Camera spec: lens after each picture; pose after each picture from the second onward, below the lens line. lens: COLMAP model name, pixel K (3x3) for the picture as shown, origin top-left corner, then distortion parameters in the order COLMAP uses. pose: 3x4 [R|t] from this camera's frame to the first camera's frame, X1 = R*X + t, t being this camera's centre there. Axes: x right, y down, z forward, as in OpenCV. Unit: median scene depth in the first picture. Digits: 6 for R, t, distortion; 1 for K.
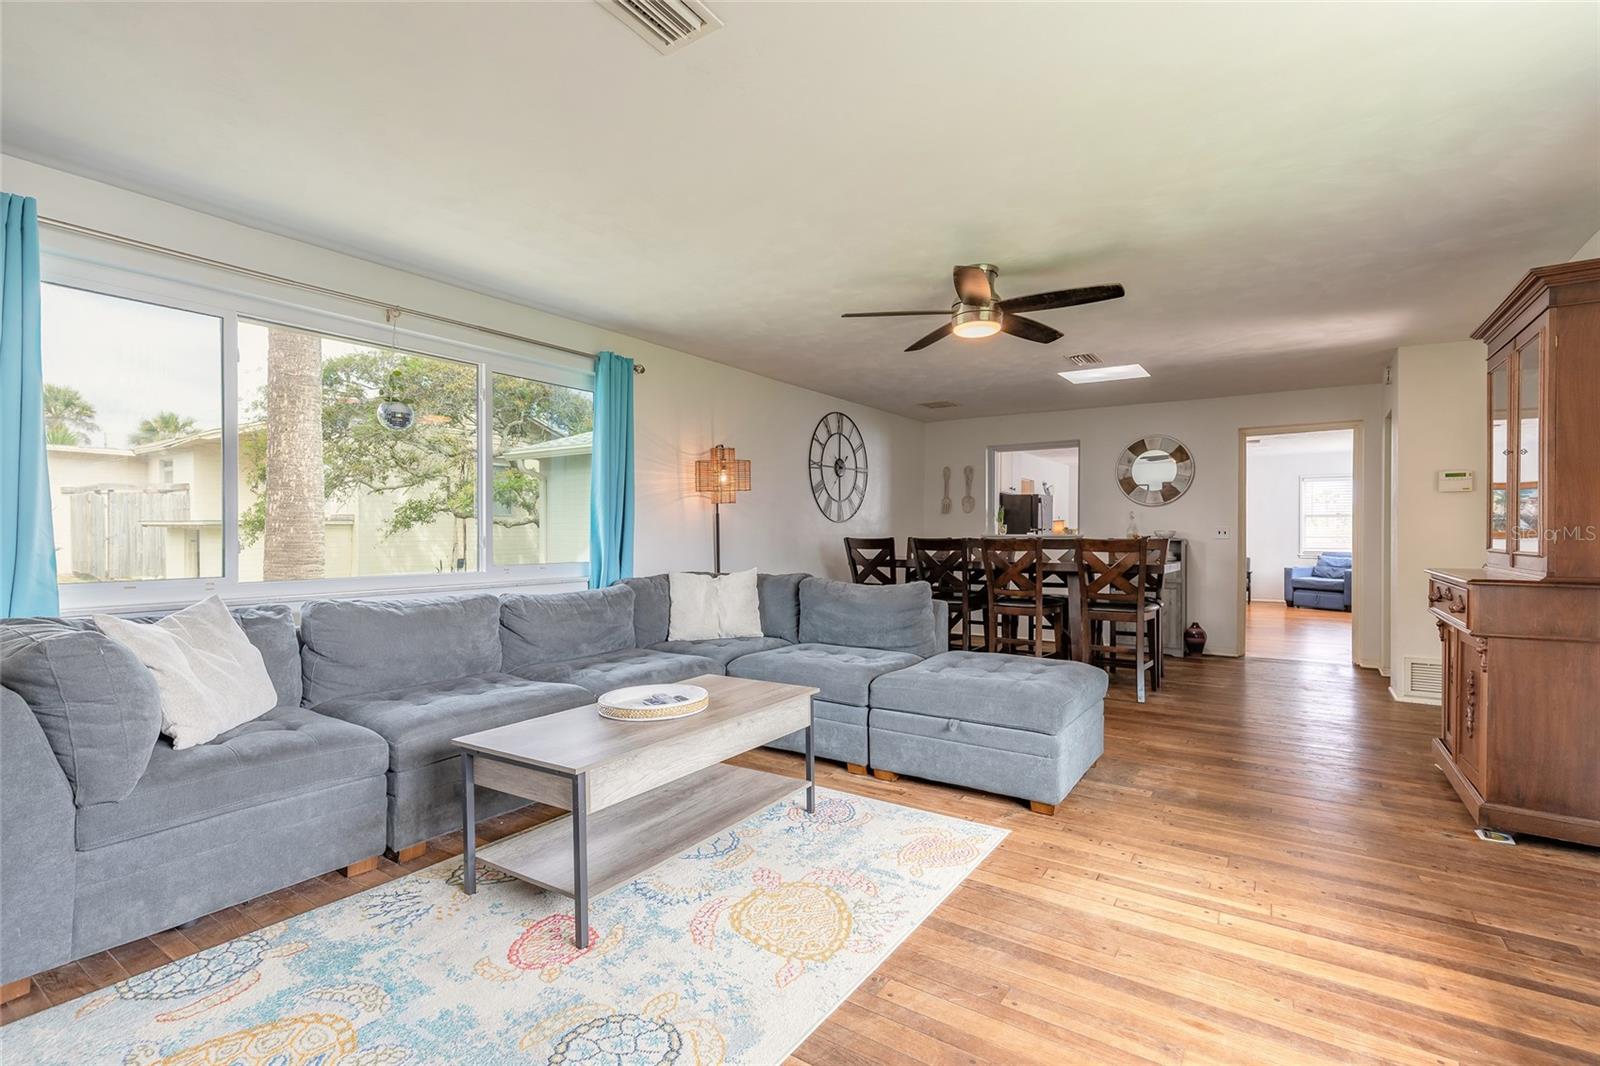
lens RADIAL K [[724.3, 0, 795.6], [0, 724.3, 536.9], [0, 0, 1]] dist [0.012014, -0.001132]
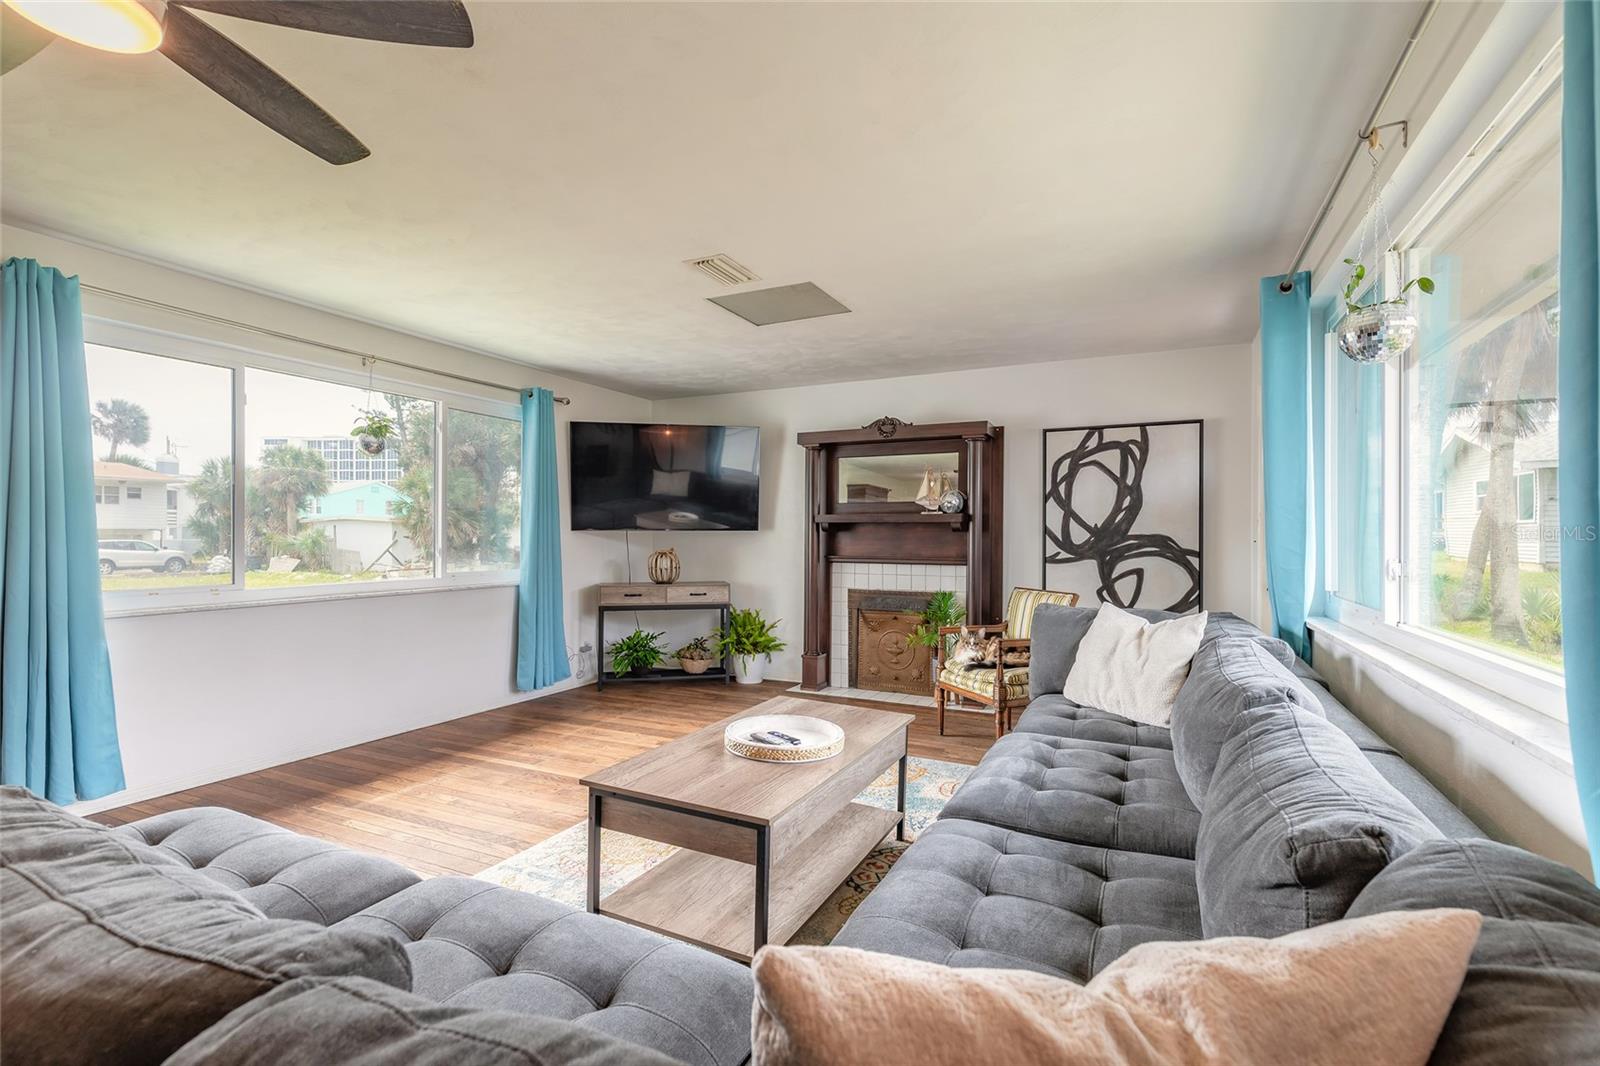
lens RADIAL K [[724.3, 0, 795.6], [0, 724.3, 536.9], [0, 0, 1]] dist [0.012014, -0.001132]
pose [[-0.990011, -0.001055, -0.140983, -0.034957], [-0.002004, 0.999976, 0.006590, -0.012522], [0.140973, 0.006807, -0.989990, 0.769337]]
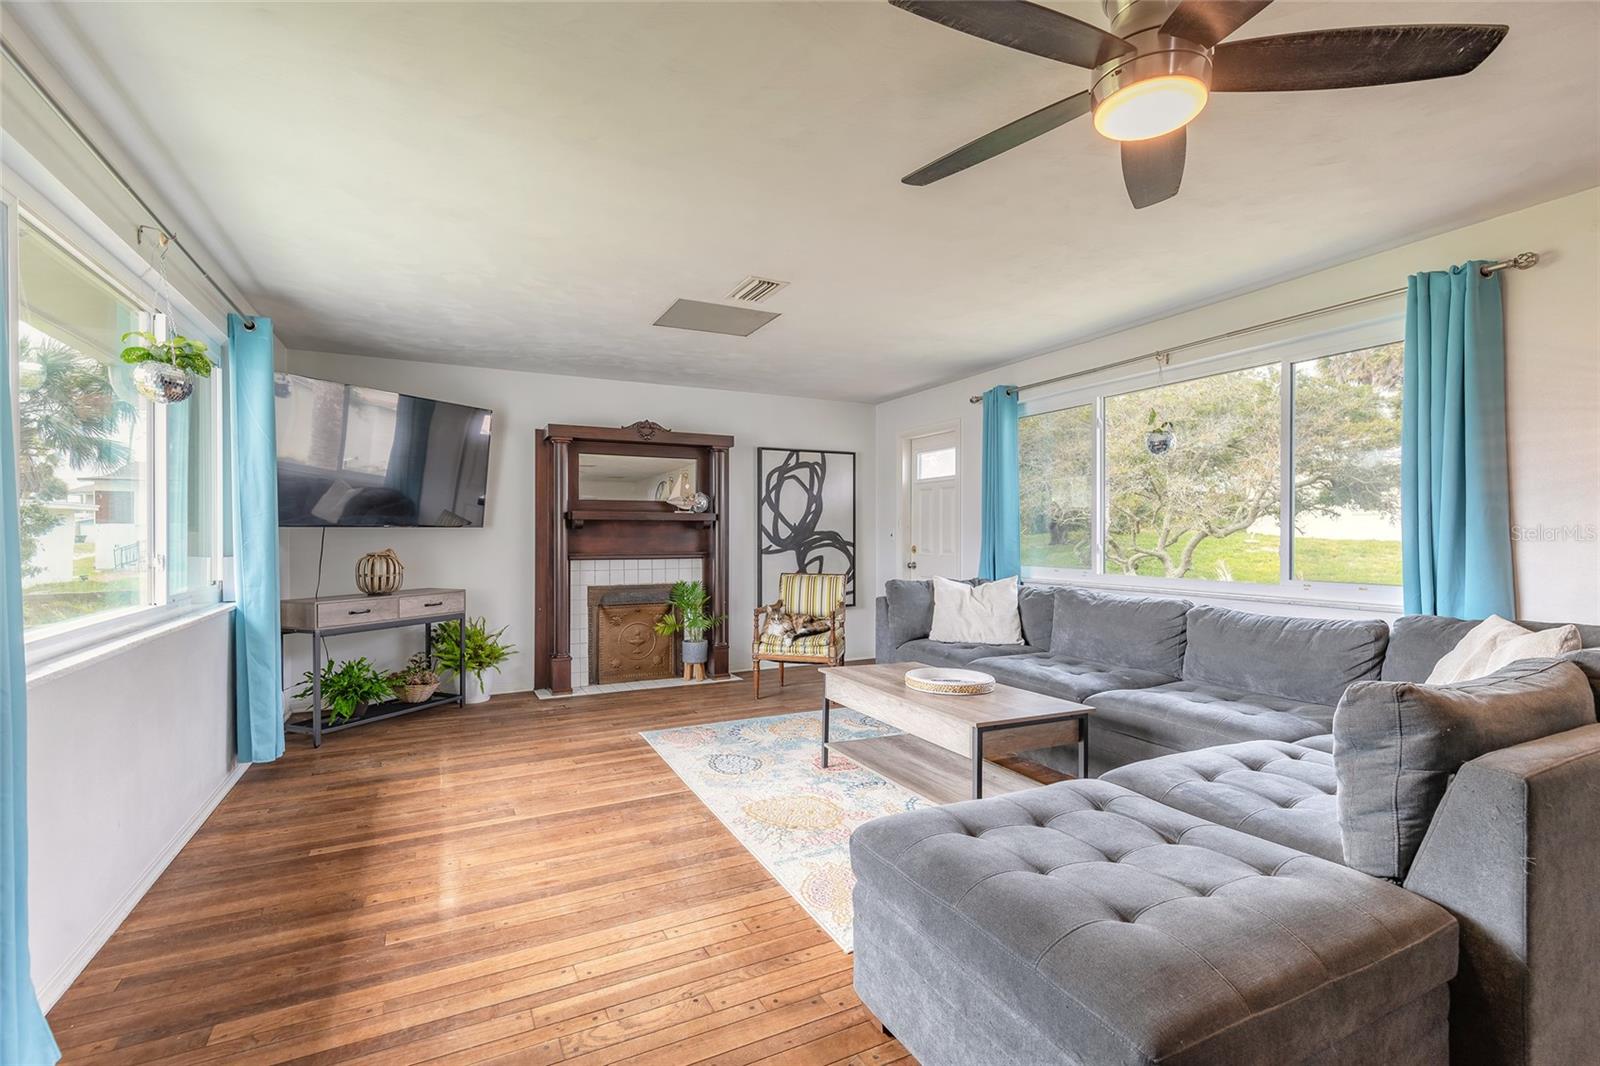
lens RADIAL K [[724.3, 0, 795.6], [0, 724.3, 536.9], [0, 0, 1]] dist [0.012014, -0.001132]
pose [[-0.487809, 0.006390, -0.872927, 0.409665], [-0.002776, 0.999957, 0.008872, -0.011661], [0.872946, 0.006751, -0.487770, 0.555770]]
